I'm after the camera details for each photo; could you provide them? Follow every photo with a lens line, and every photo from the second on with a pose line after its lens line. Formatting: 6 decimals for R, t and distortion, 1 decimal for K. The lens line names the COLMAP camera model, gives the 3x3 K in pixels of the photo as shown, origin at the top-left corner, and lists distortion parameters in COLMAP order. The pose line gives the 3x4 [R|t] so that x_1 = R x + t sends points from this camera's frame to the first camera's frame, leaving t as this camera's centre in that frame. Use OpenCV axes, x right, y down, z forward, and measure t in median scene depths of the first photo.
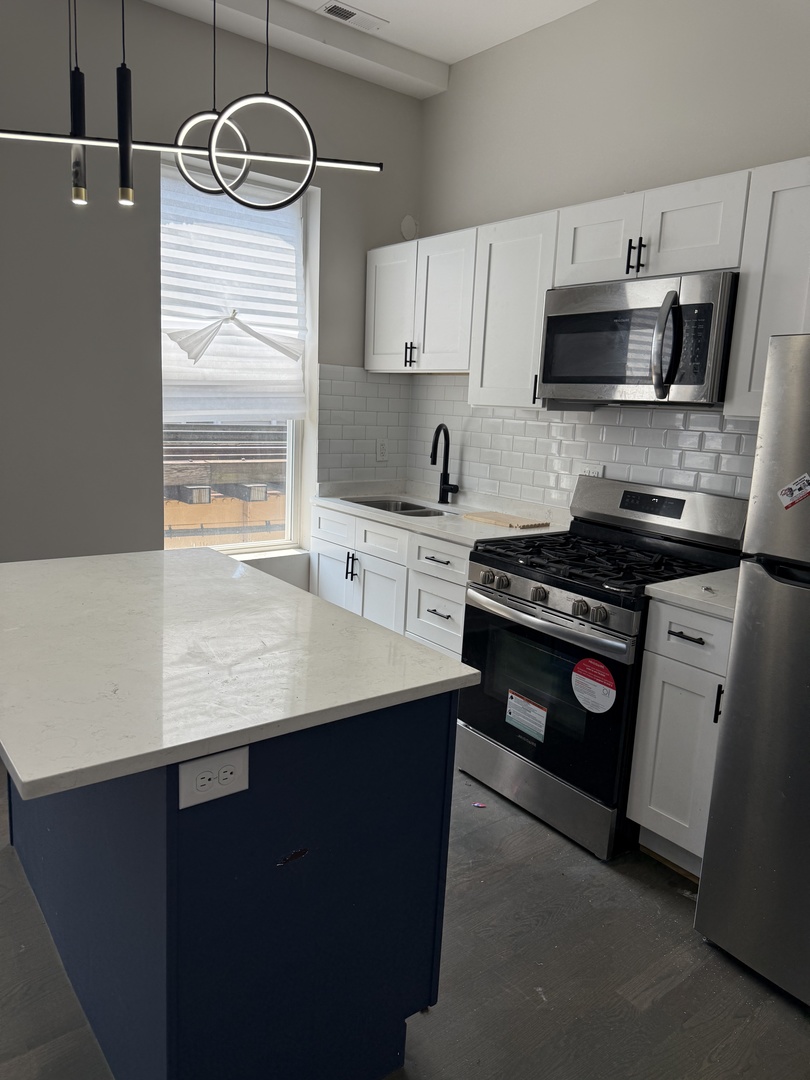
lens RADIAL K [[763.9, 0, 405.0], [0, 763.9, 540.0], [0, 0, 1]] dist [0.001829, -0.003684]
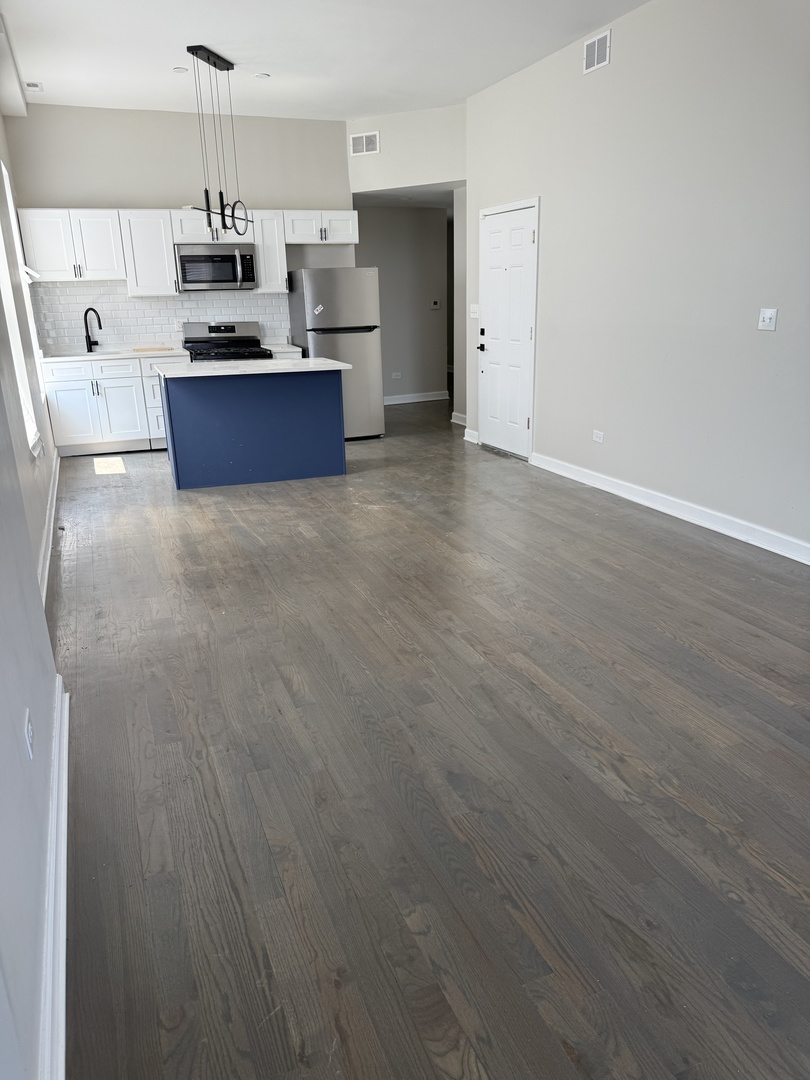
lens RADIAL K [[763.9, 0, 405.0], [0, 763.9, 540.0], [0, 0, 1]] dist [0.001829, -0.003684]
pose [[0.261401, -0.355334, 0.897445, -1.867531], [0.211461, 0.928268, 0.305945, -0.036073], [-0.941782, 0.109800, 0.317790, -0.316365]]
